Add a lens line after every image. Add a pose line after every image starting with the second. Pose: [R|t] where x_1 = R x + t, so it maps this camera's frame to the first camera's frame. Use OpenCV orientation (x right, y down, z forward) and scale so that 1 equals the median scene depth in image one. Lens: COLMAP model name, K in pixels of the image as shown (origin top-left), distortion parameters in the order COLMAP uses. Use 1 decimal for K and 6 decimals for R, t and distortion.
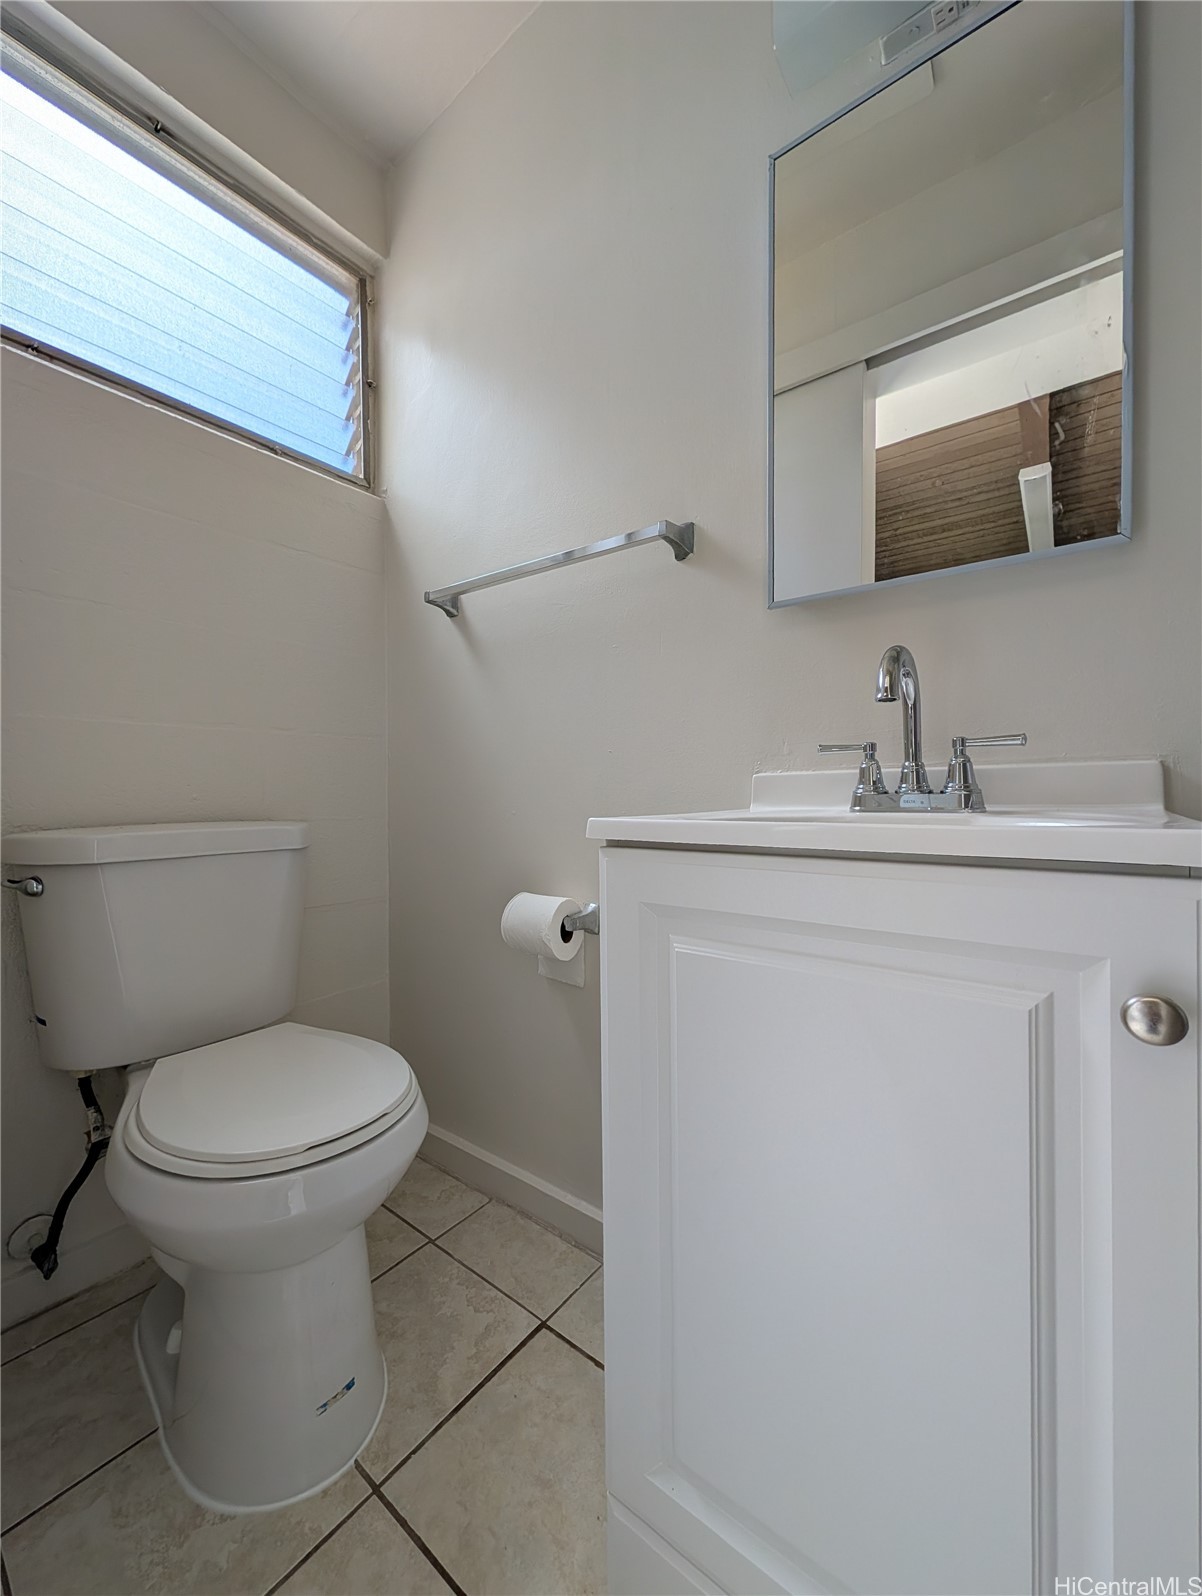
lens RADIAL K [[627.6, 0, 601.0], [0, 627.6, 798.0], [0, 0, 1]] dist [-0.000869, -0.000070]
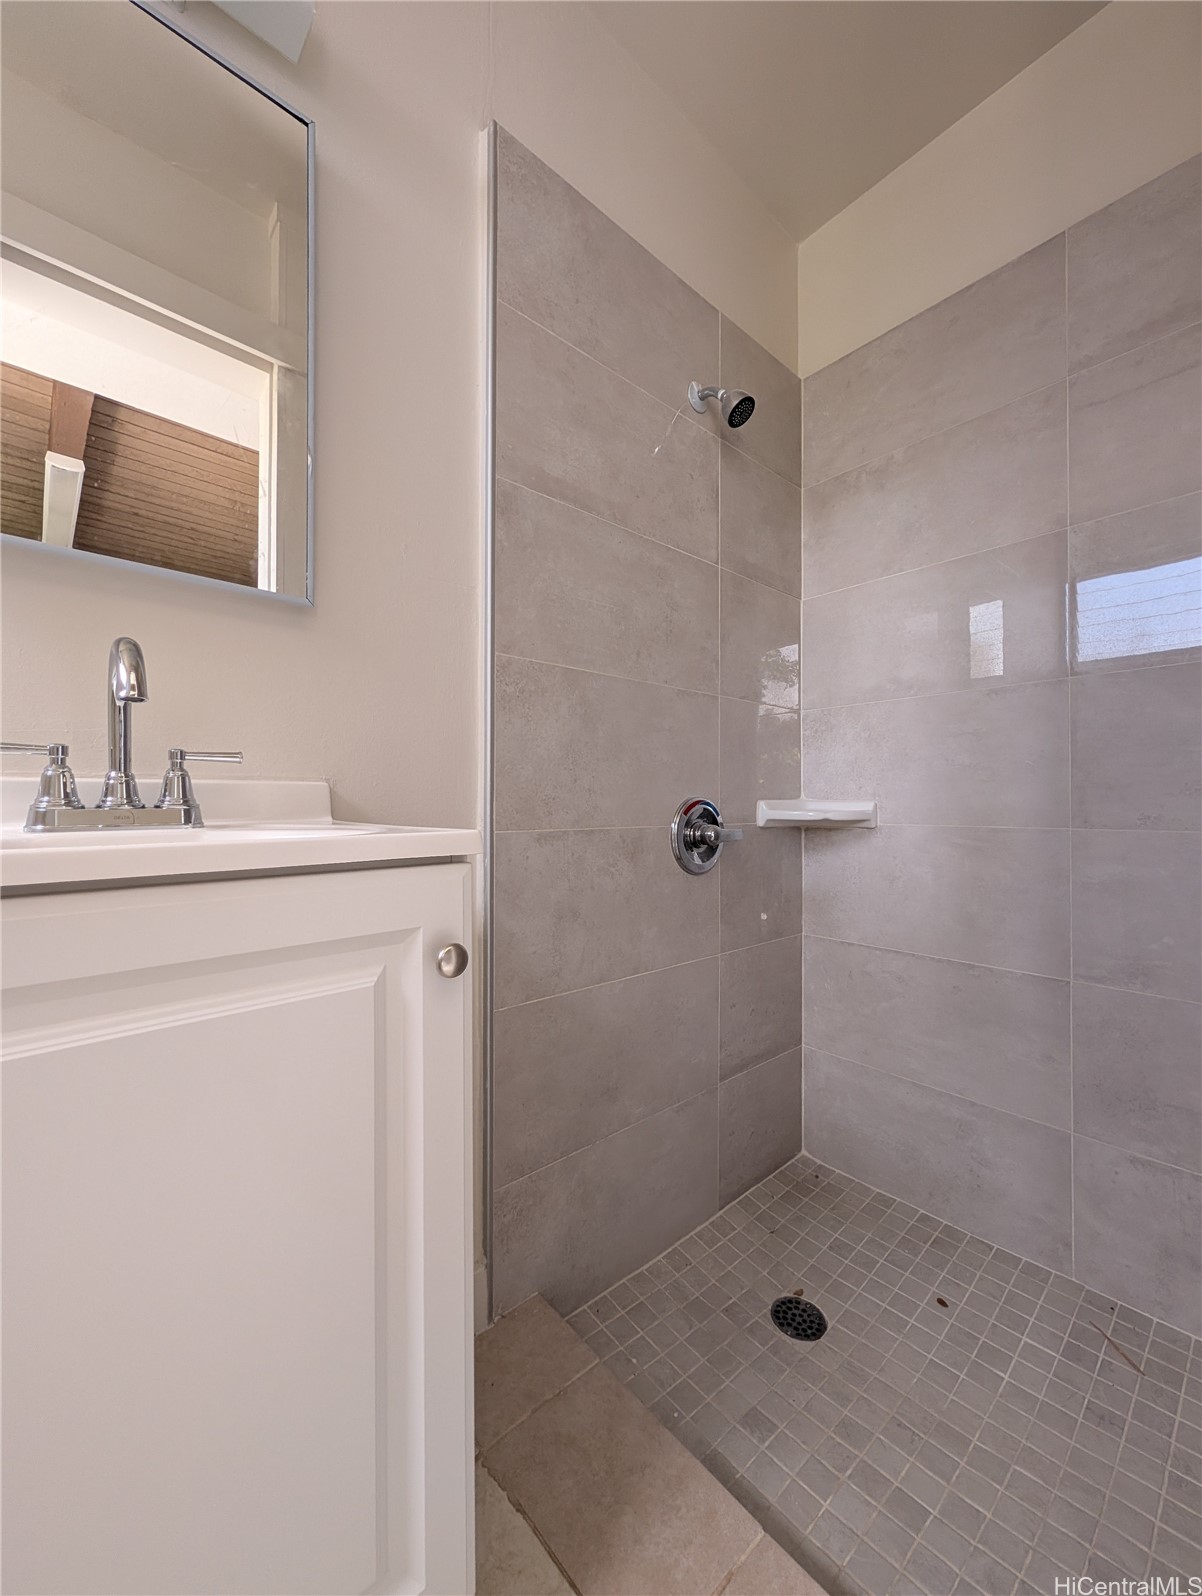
lens RADIAL K [[627.6, 0, 601.0], [0, 627.6, 798.0], [0, 0, 1]] dist [-0.000869, -0.000070]
pose [[0.172797, 0.017355, 0.984805, -0.246284], [0.006050, 0.999807, -0.018680, -0.001088], [-0.984939, 0.009186, 0.172658, 0.189818]]
